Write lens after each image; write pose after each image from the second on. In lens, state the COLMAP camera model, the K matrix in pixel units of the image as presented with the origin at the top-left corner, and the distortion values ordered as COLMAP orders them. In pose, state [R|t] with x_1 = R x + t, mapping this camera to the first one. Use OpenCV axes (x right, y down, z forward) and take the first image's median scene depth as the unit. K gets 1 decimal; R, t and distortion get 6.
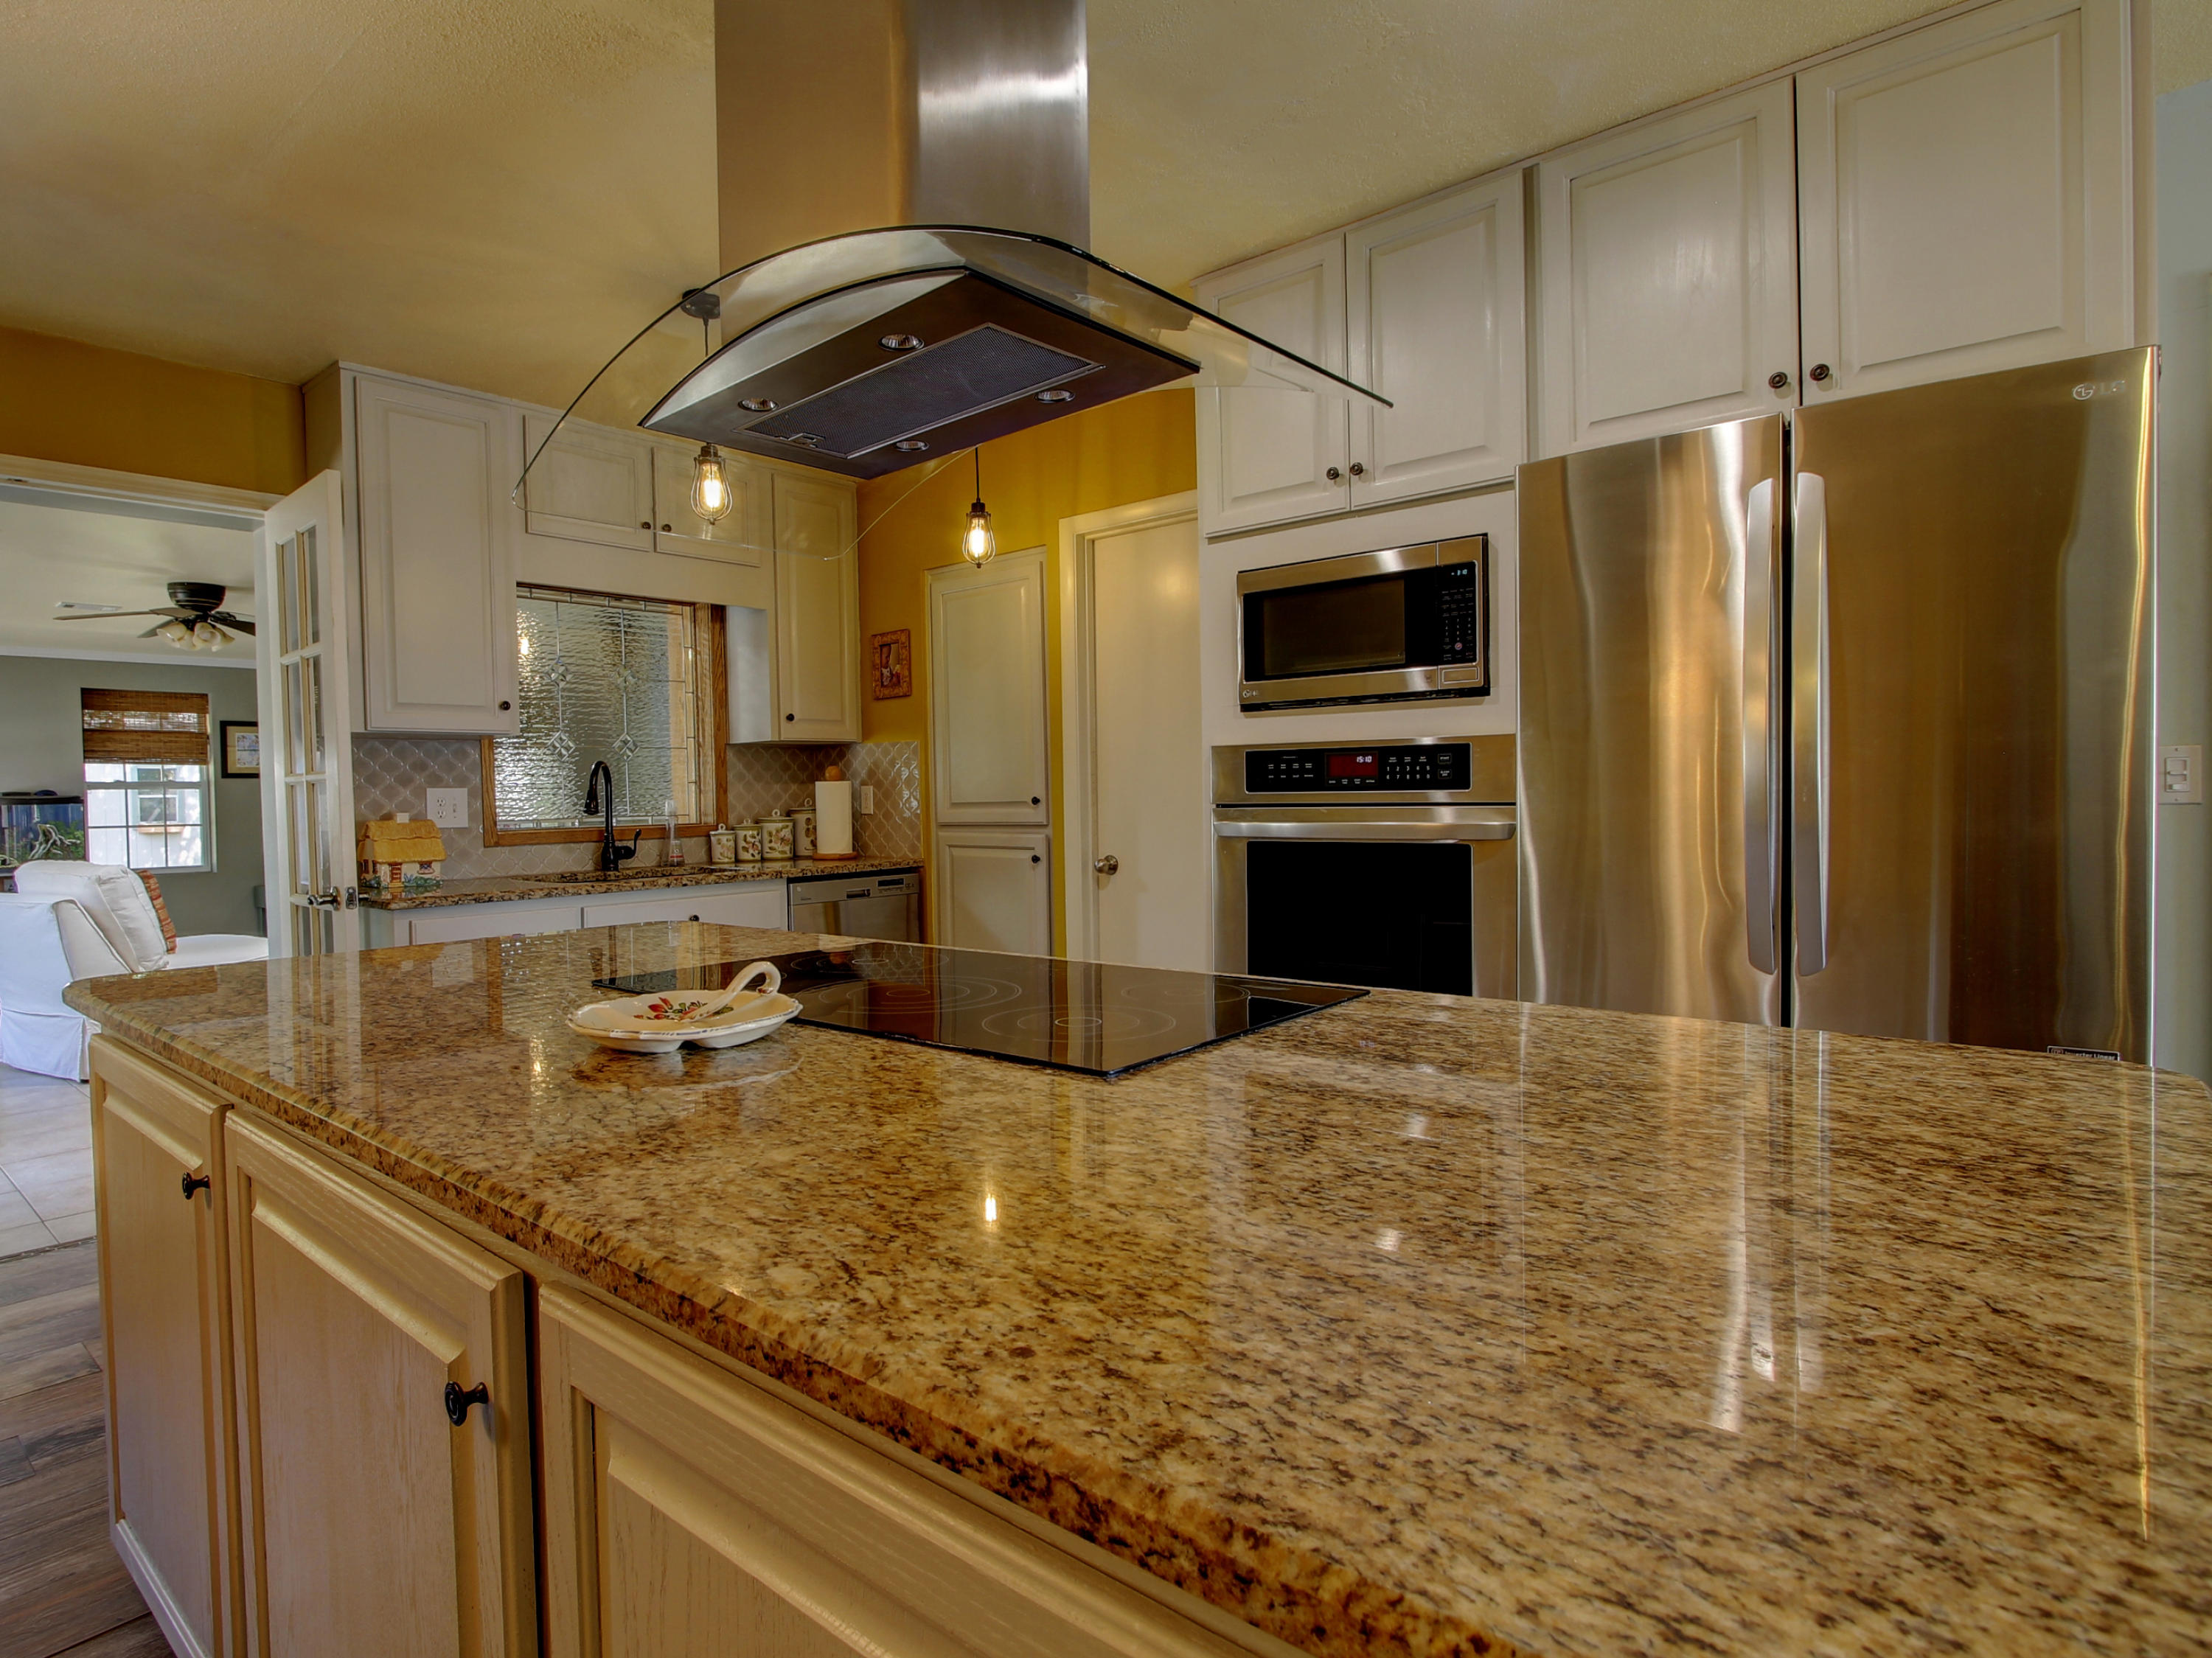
lens RADIAL K [[1188.6, 0, 1105.2], [0, 1188.6, 825.8], [0, 0, 1]] dist [-0.007639, -0.001356]
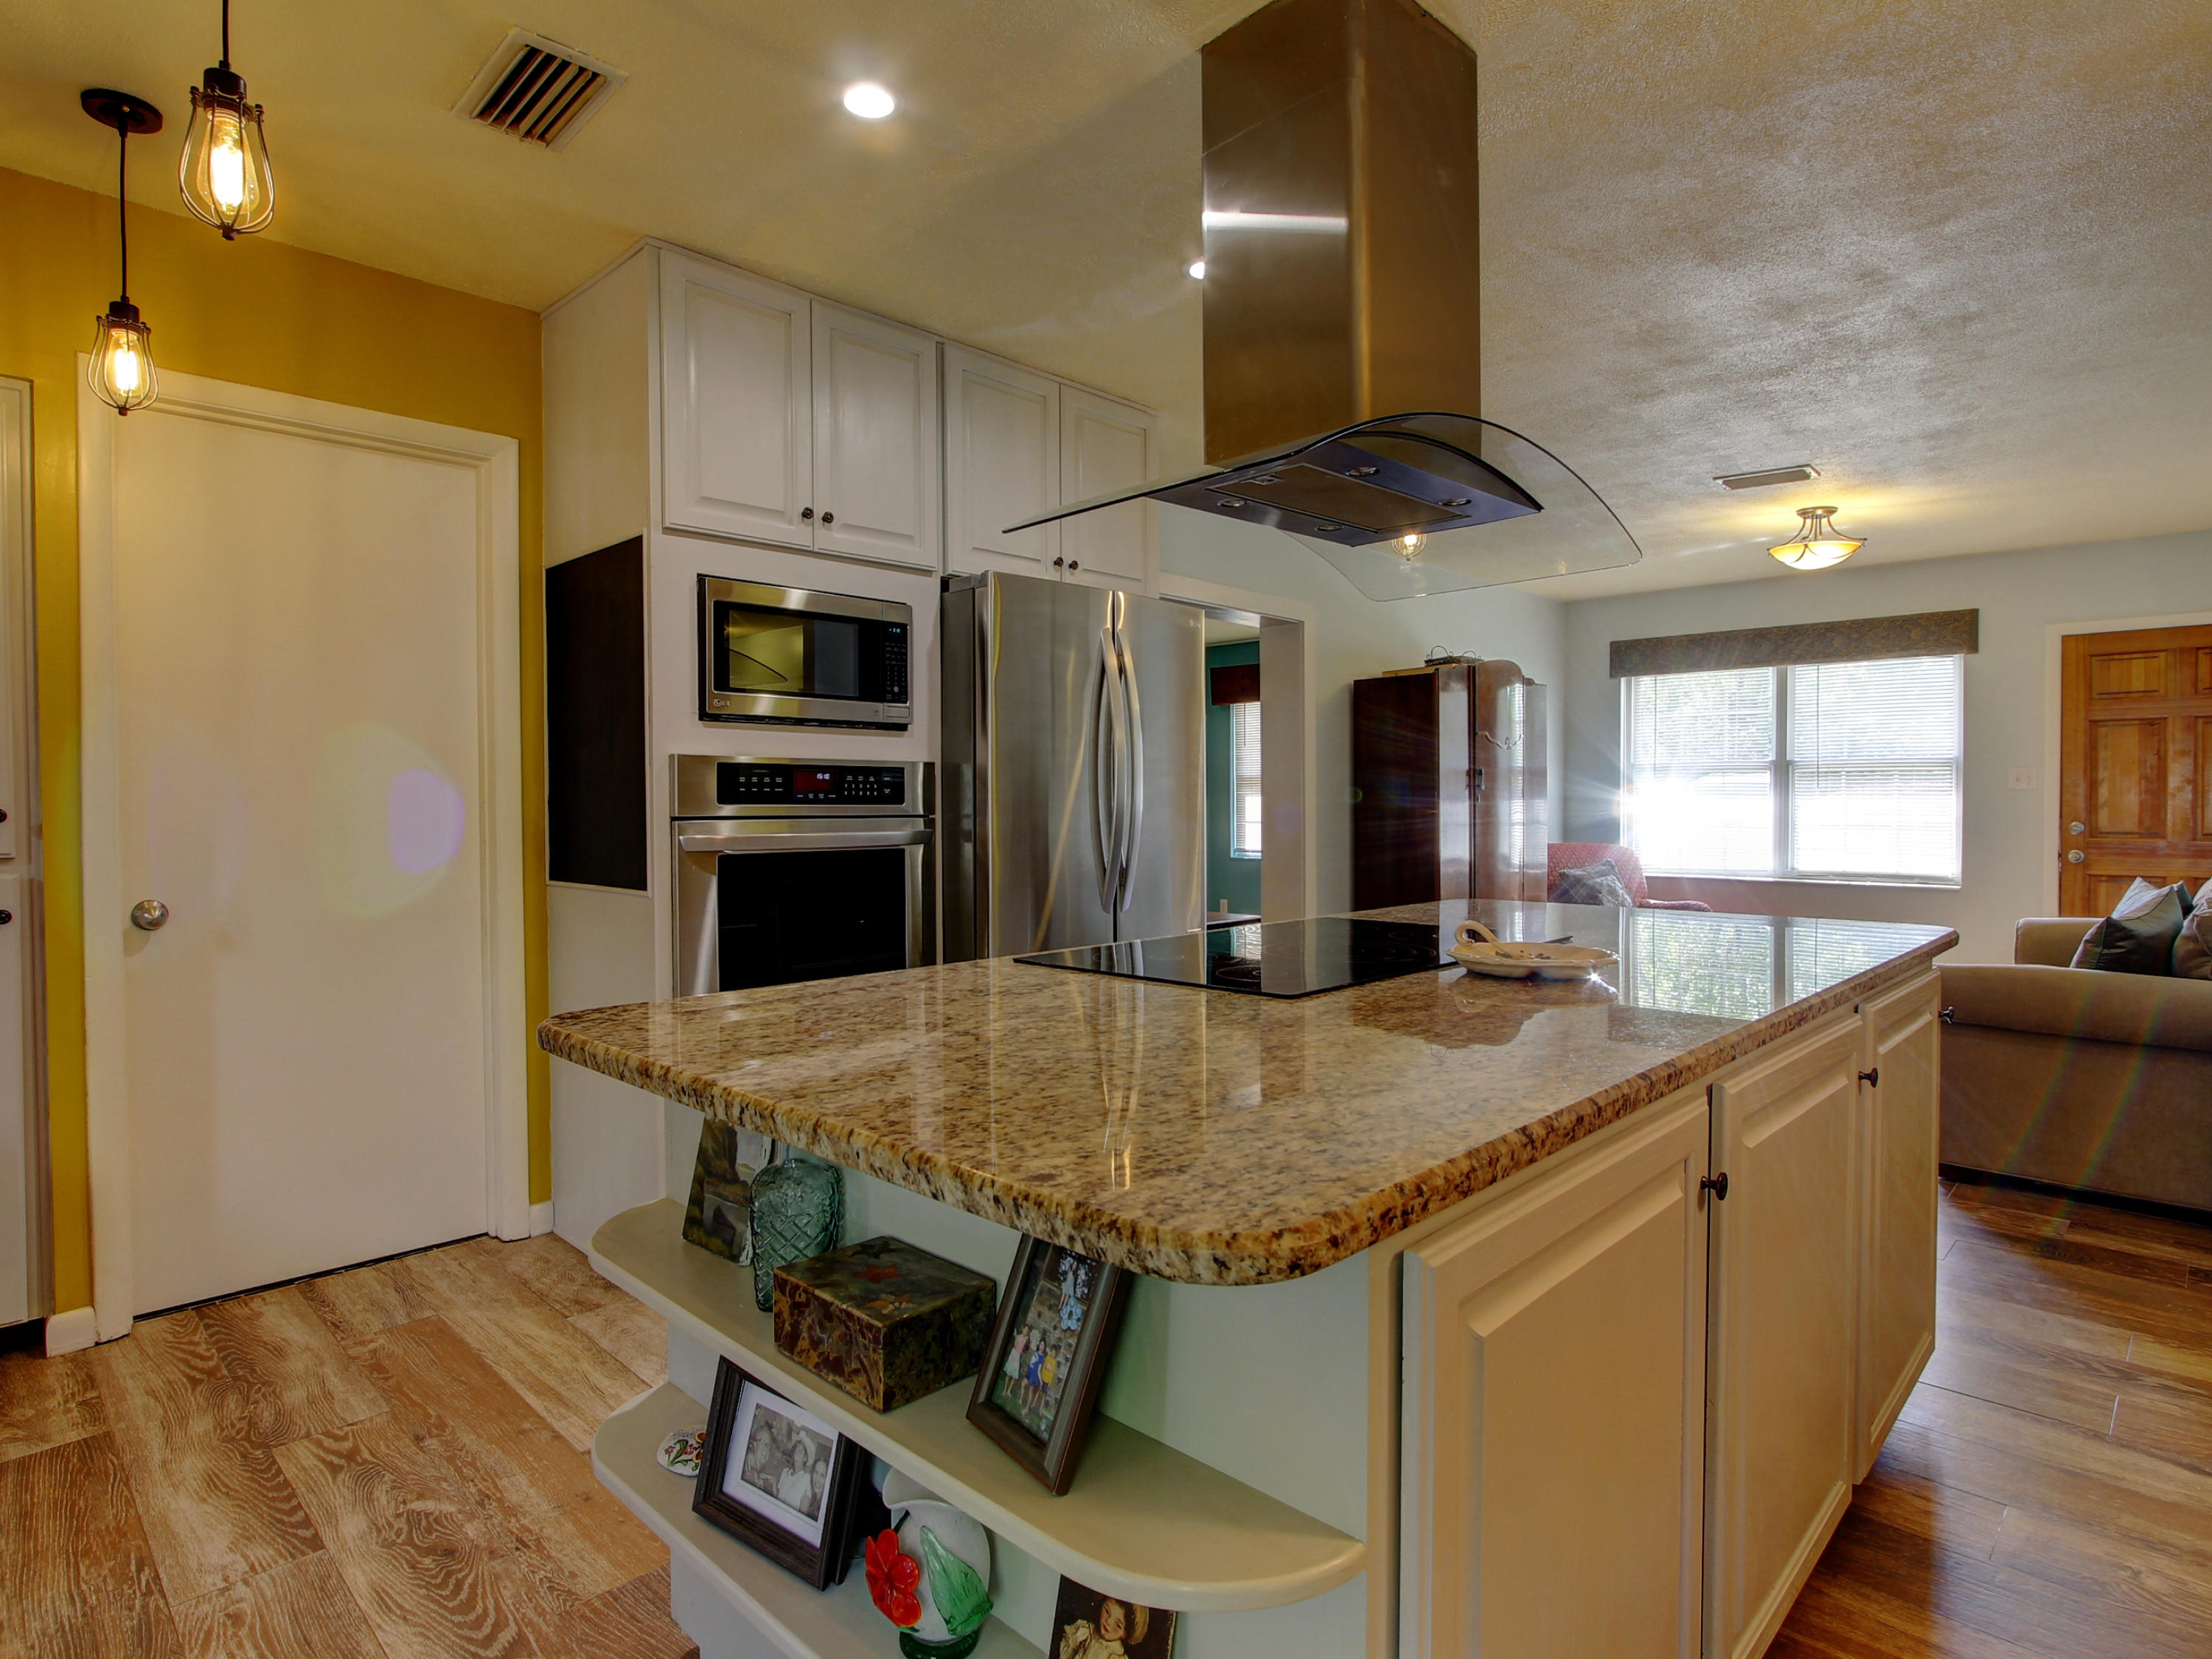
lens RADIAL K [[1188.7, 0, 1104.2], [0, 1188.7, 828.2], [0, 0, 1]] dist [-0.007639, -0.001356]
pose [[0.077073, -0.004707, 0.997014, -0.876079], [0.024388, 0.999699, 0.002835, -0.004100], [-0.996727, 0.024097, 0.077164, 0.652959]]
